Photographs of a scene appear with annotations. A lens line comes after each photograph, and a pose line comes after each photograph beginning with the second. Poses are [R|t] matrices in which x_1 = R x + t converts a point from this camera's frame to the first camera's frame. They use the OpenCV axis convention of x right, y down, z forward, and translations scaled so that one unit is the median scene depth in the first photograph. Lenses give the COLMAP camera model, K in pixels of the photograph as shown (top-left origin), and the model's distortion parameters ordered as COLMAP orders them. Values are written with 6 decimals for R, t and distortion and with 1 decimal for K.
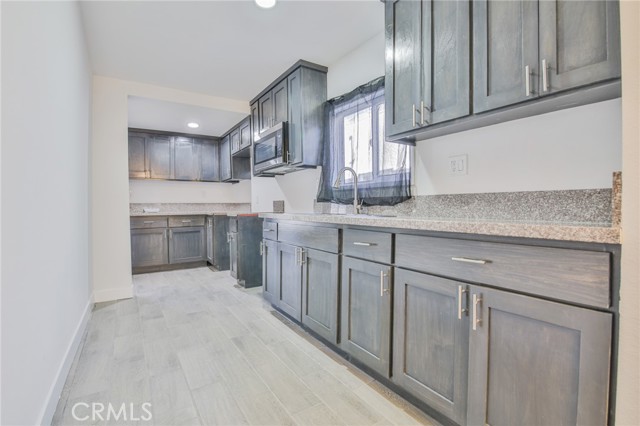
lens RADIAL K [[293.1, 0, 321.2], [0, 293.1, 211.4], [0, 0, 1]] dist [-0.005403, -0.006639]
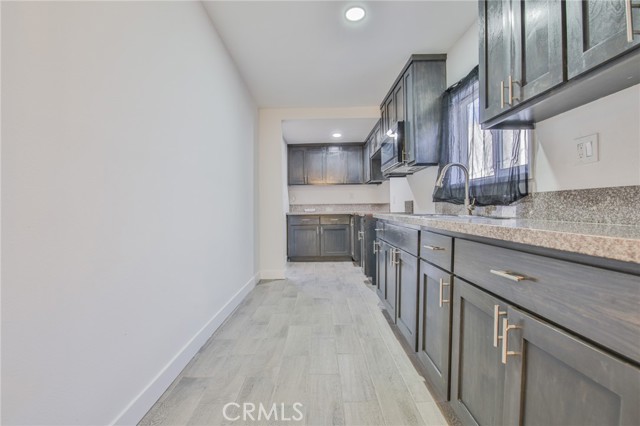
lens RADIAL K [[293.1, 0, 322.8], [0, 293.1, 212.0], [0, 0, 1]] dist [-0.005403, -0.006639]
pose [[0.838191, 0.006101, -0.545343, 0.266815], [-0.005332, 0.999981, 0.002991, -0.000840], [0.545351, 0.000400, 0.838207, 0.036666]]
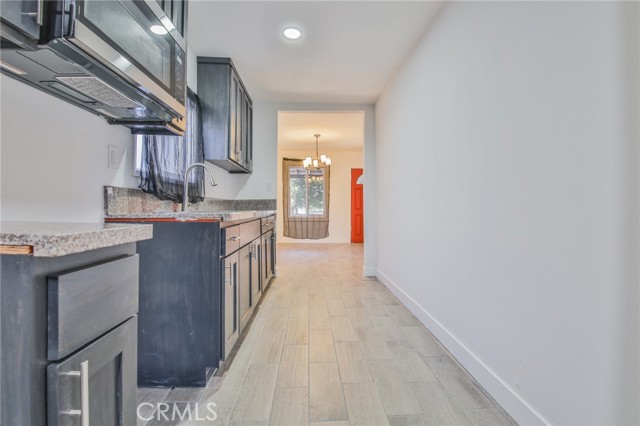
lens RADIAL K [[293.1, 0, 318.6], [0, 293.1, 209.3], [0, 0, 1]] dist [-0.005403, -0.006639]
pose [[-0.851043, -0.008726, 0.525024, -0.849222], [-0.000201, 0.999867, 0.016292, -0.014349], [-0.525097, 0.013759, -0.850931, 1.812575]]
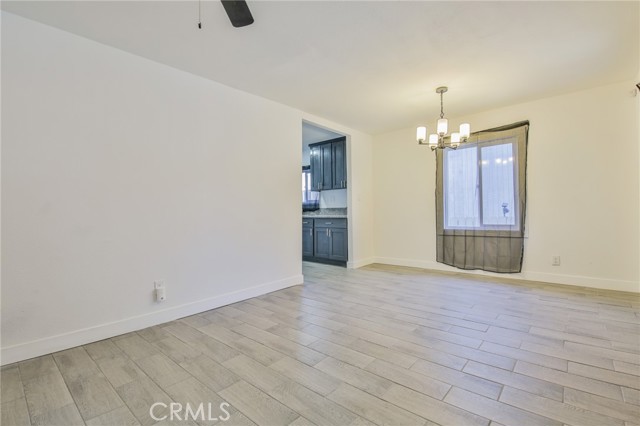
lens RADIAL K [[293.1, 0, 320.7], [0, 293.1, 211.7], [0, 0, 1]] dist [-0.005403, -0.006639]
pose [[0.964040, -0.010283, 0.265557, -0.474861], [0.011962, 0.999917, -0.004708, -0.001544], [-0.265487, 0.007716, 0.964084, -1.889565]]
